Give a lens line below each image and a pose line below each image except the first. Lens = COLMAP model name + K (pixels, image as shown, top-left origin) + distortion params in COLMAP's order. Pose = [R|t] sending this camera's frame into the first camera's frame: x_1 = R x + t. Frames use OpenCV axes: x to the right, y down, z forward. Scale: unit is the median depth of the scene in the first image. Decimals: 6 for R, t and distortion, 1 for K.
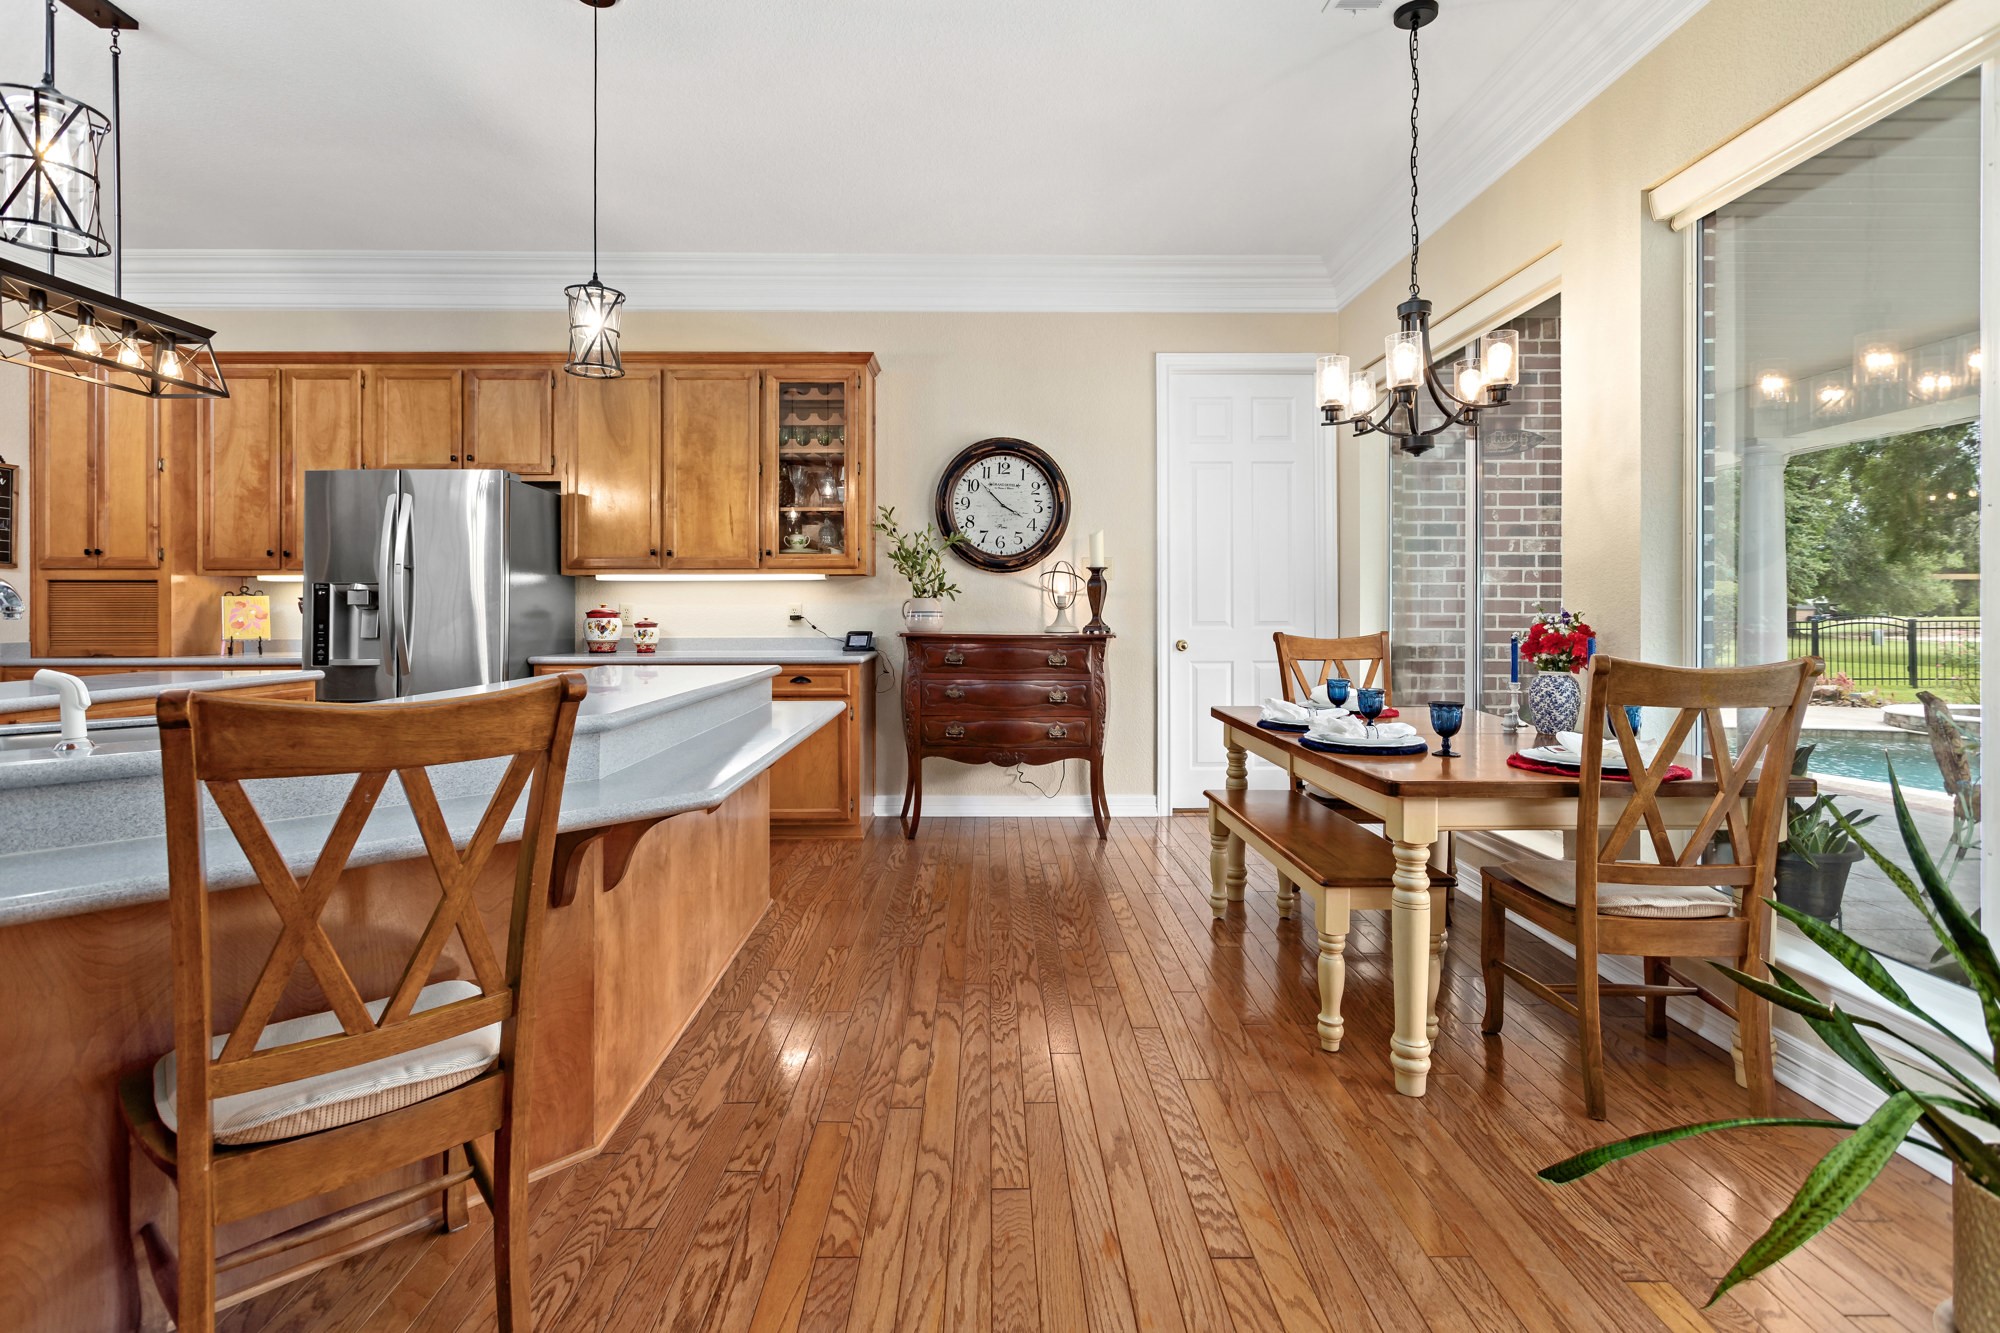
lens RADIAL K [[969.3, 0, 990.5], [0, 969.3, 615.6], [0, 0, 1]] dist [0.011917, -0.002388]
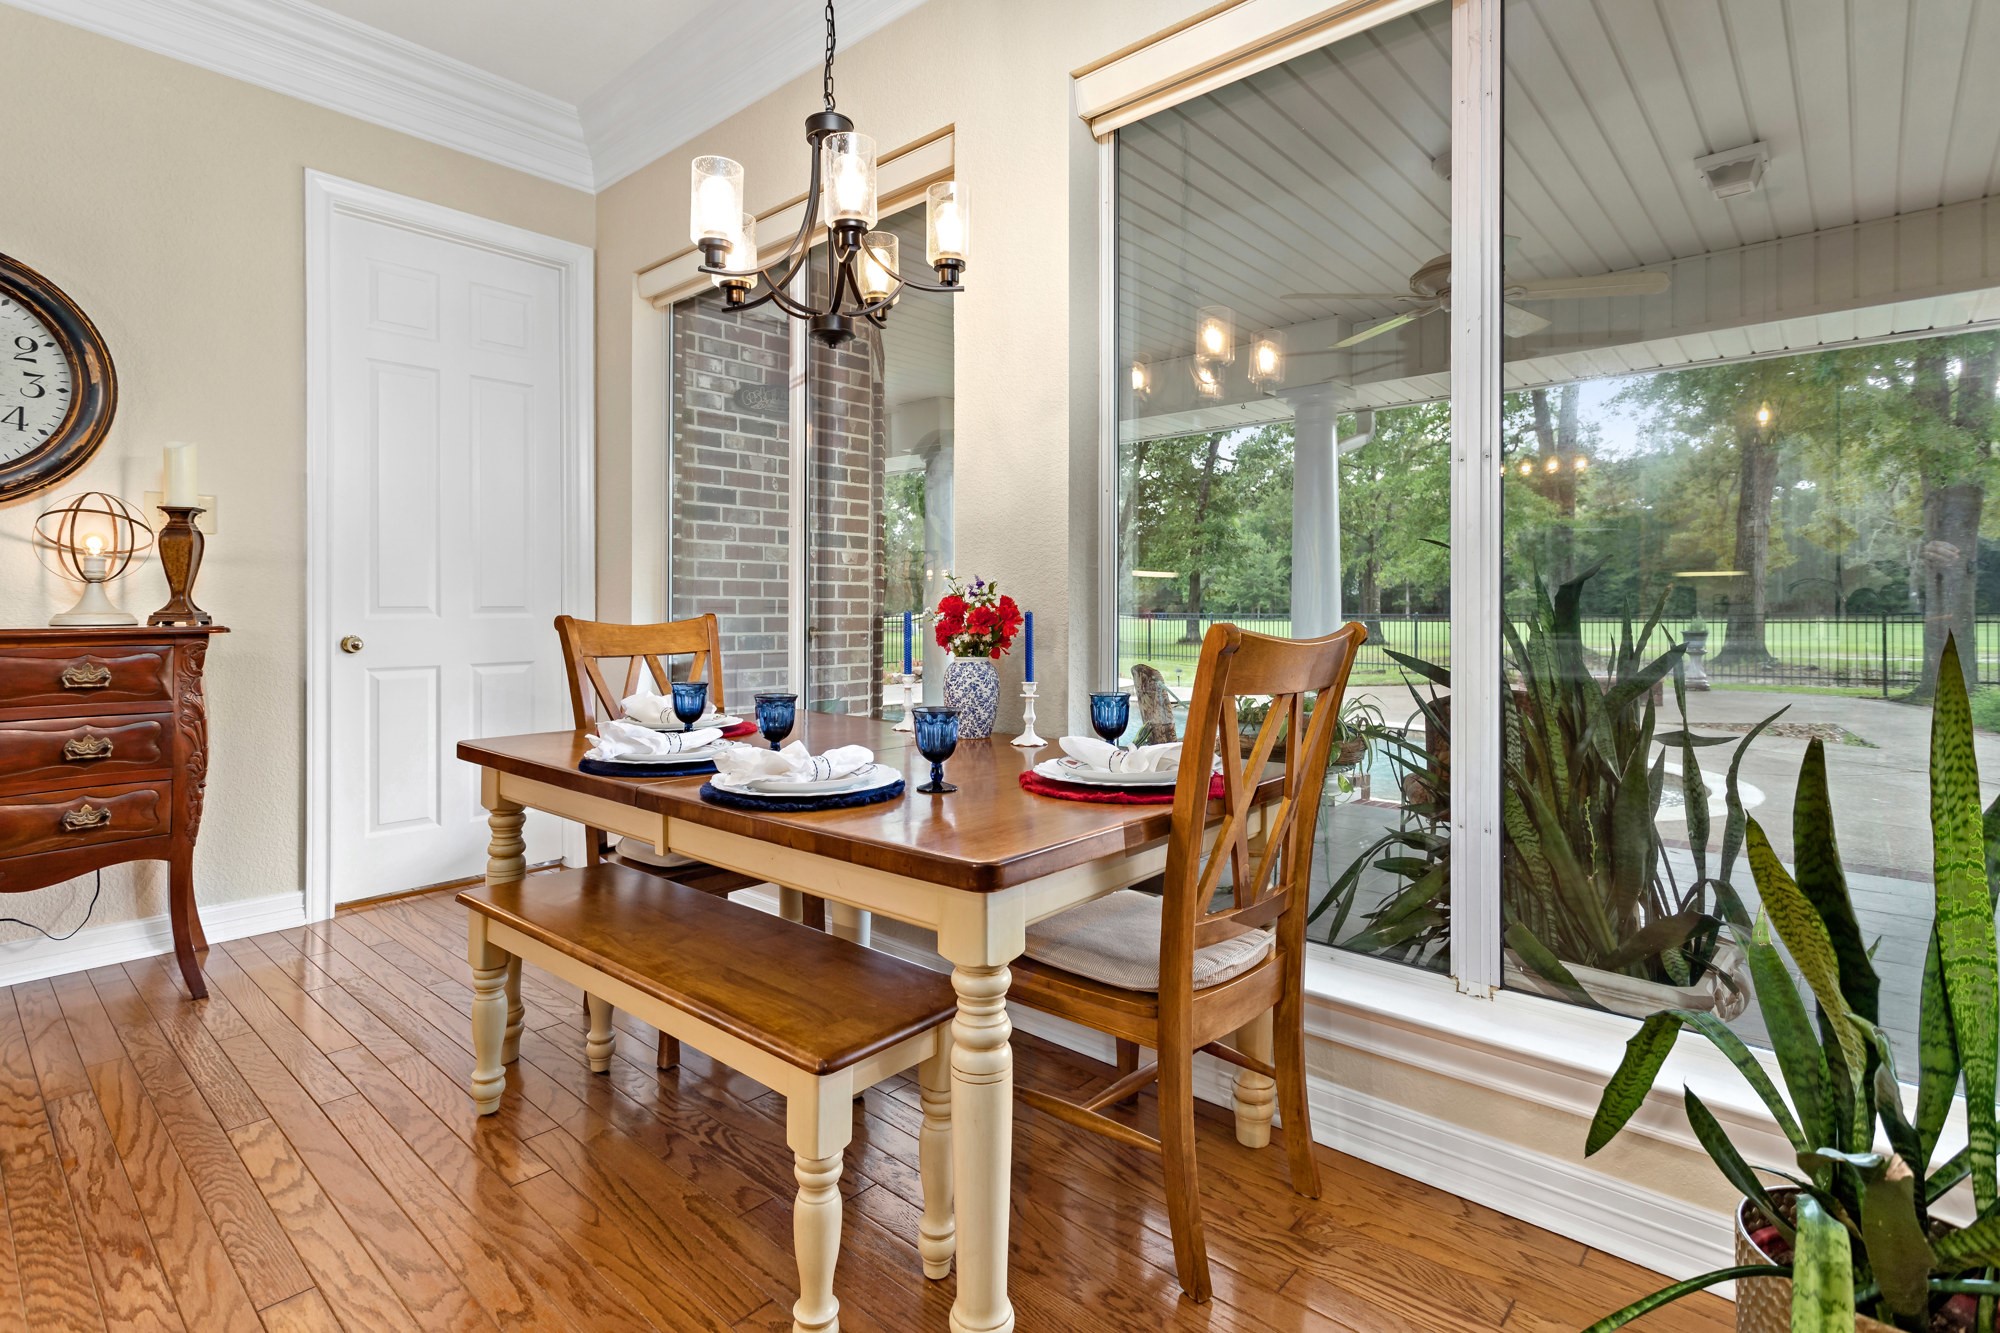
lens RADIAL K [[969.3, 0, 990.0], [0, 969.3, 606.4], [0, 0, 1]] dist [0.011917, -0.002388]
pose [[0.672814, 0.002652, 0.739807, 0.006515], [0.004616, 0.999959, -0.007782, 0.013542], [-0.739797, 0.008651, 0.672774, 0.274530]]
